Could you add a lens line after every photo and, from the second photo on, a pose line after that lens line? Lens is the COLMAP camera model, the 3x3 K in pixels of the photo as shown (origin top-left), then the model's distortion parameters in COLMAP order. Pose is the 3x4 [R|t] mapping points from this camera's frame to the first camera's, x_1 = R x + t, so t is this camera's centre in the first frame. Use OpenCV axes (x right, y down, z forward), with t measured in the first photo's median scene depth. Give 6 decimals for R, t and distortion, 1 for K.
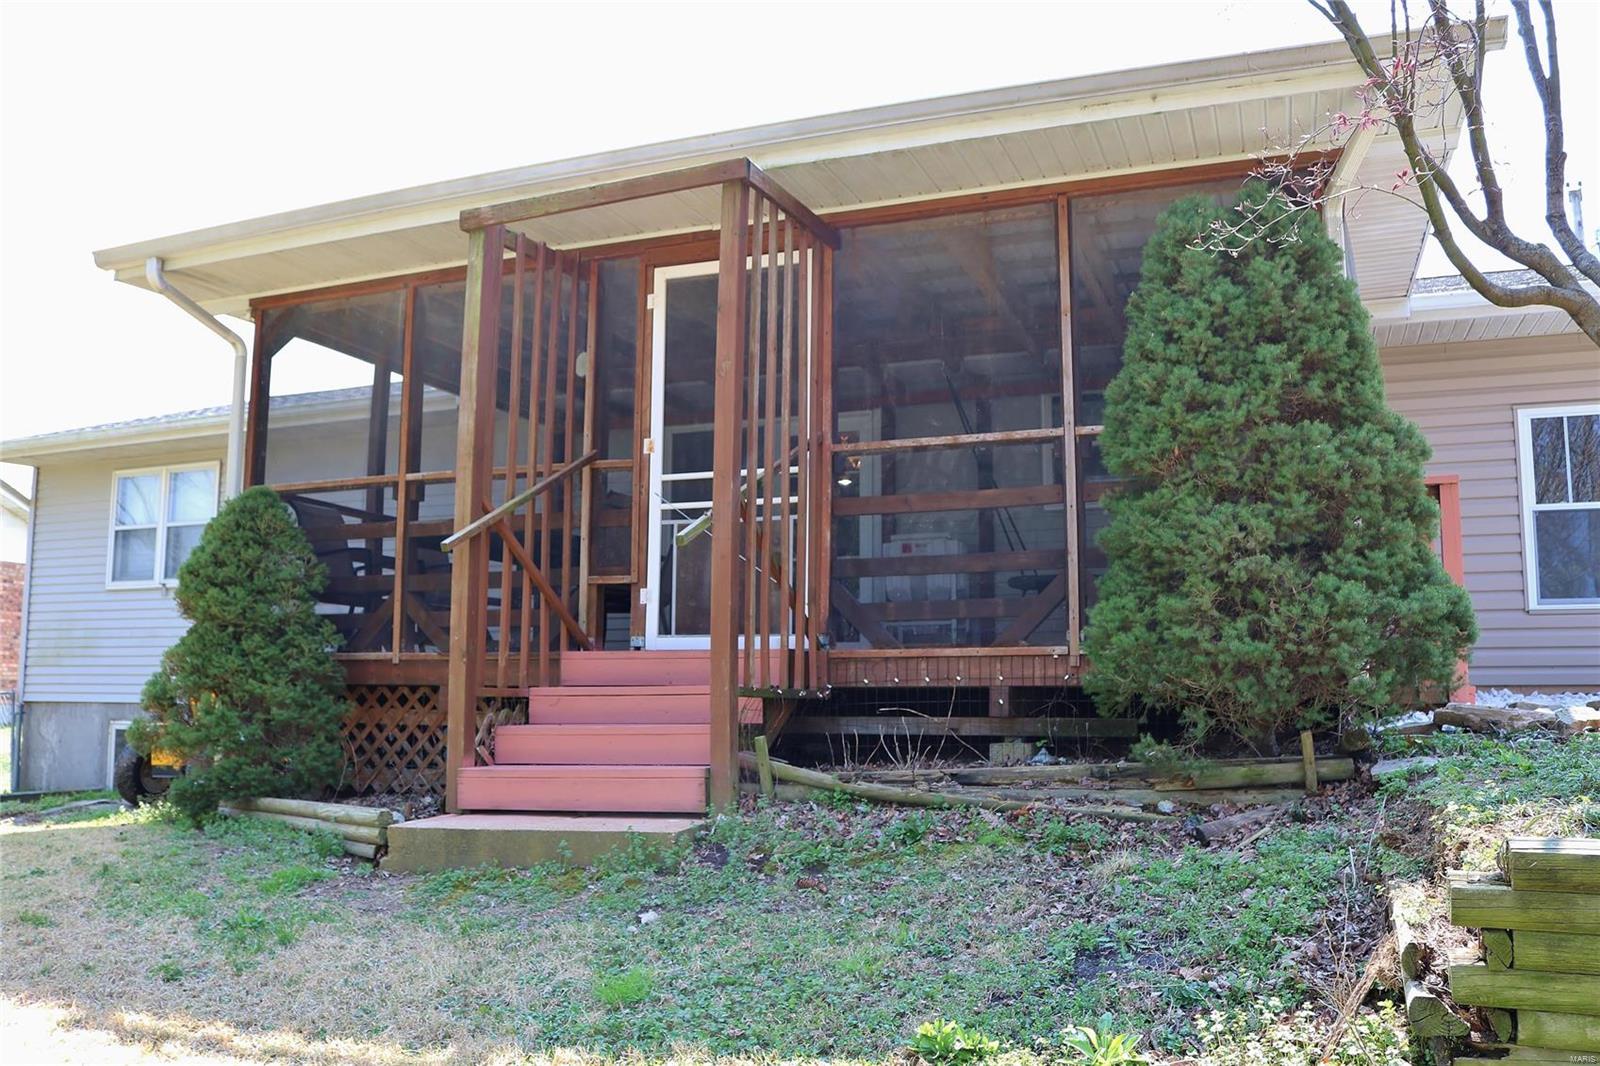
lens RADIAL K [[1319.1, 0, 786.2], [0, 1319.1, 558.2], [0, 0, 1]] dist [-0.160053, 0.127823]
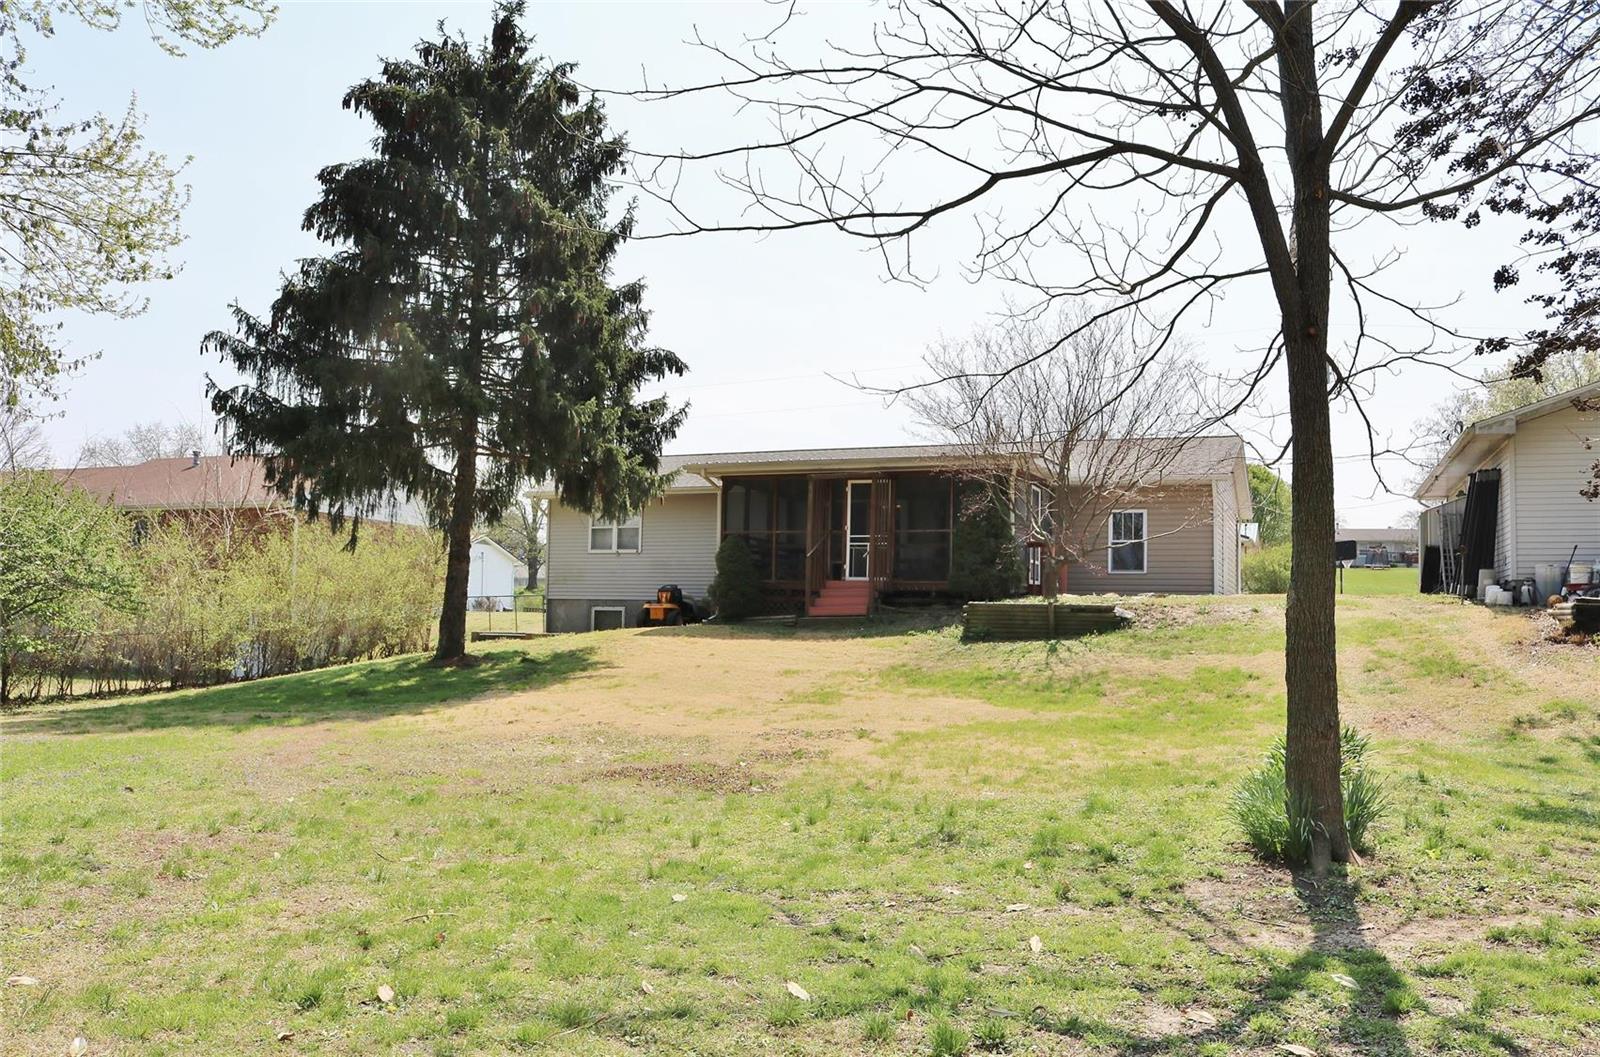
lens RADIAL K [[1329.6, 0, 784.8], [0, 1329.6, 547.4], [0, 0, 1]] dist [-0.165452, 0.169417]
pose [[0.999446, 0.014828, -0.029811, -0.175935], [-0.013465, 0.998879, 0.045391, -0.210969], [0.030450, -0.044964, 0.998524, -3.024514]]
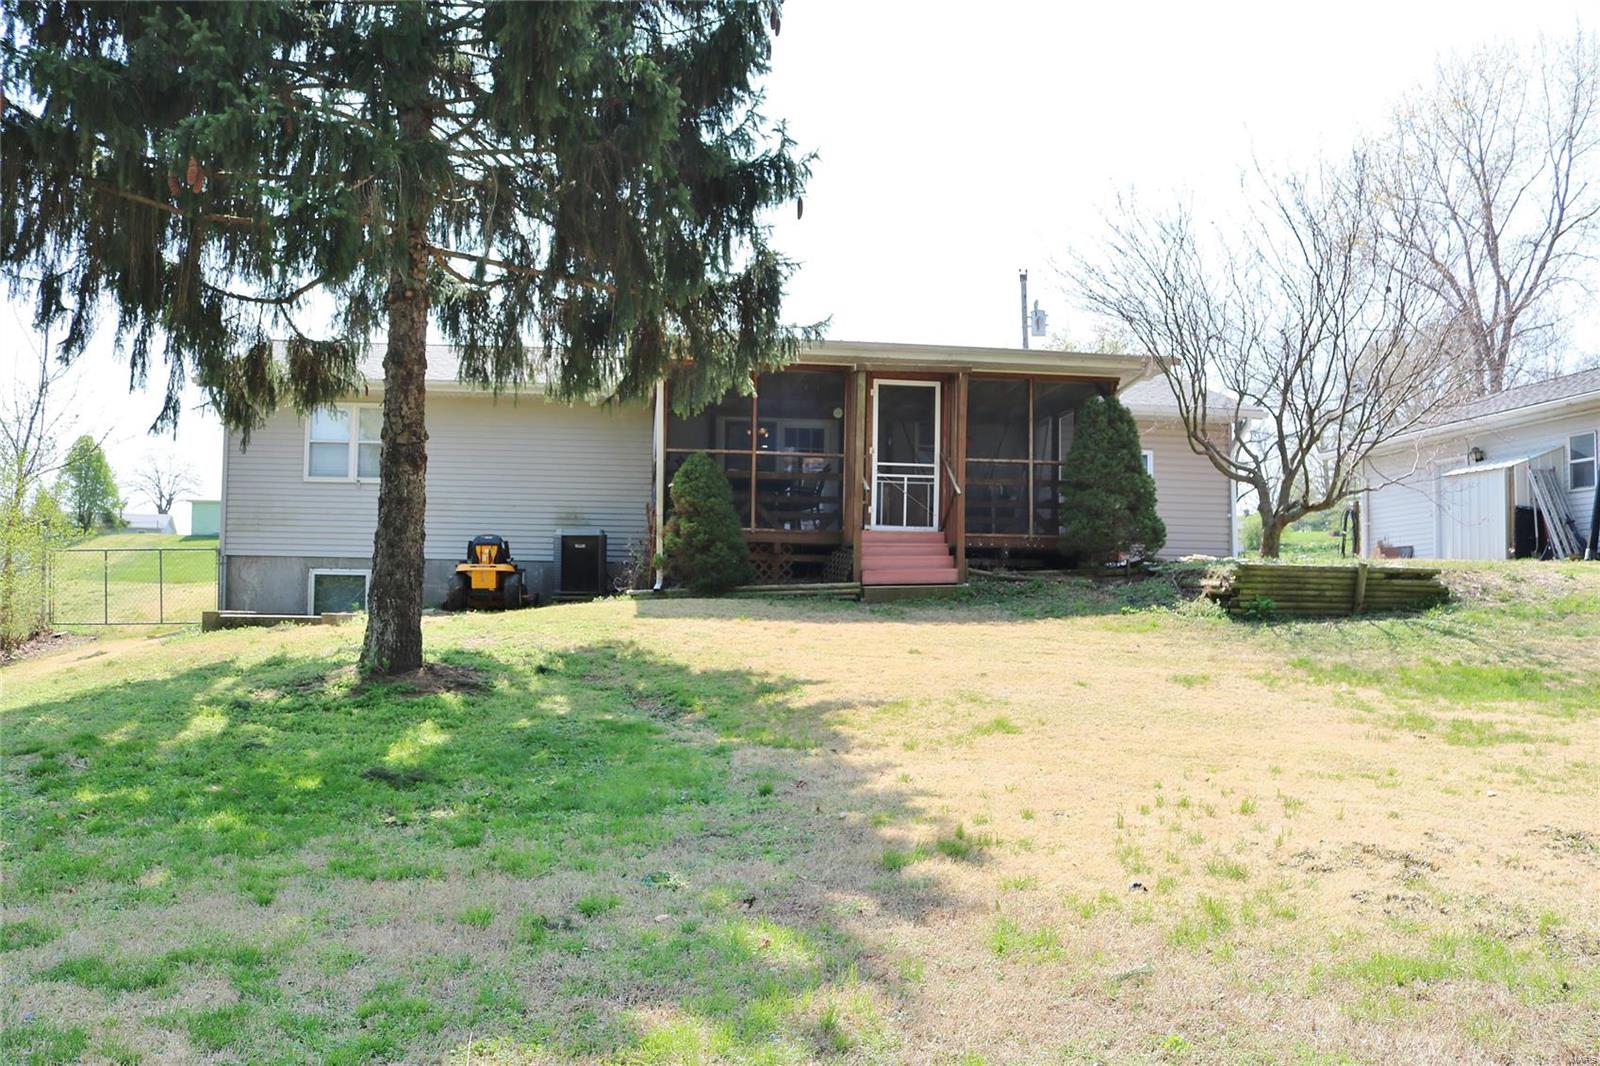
lens RADIAL K [[1319.1, 0, 786.2], [0, 1319.1, 558.2], [0, 0, 1]] dist [-0.160053, 0.127823]
pose [[0.877614, 0.029494, 0.478460, -1.517288], [-0.061953, 0.996713, 0.052197, -0.000424], [-0.475348, -0.075451, 0.876557, -1.211636]]
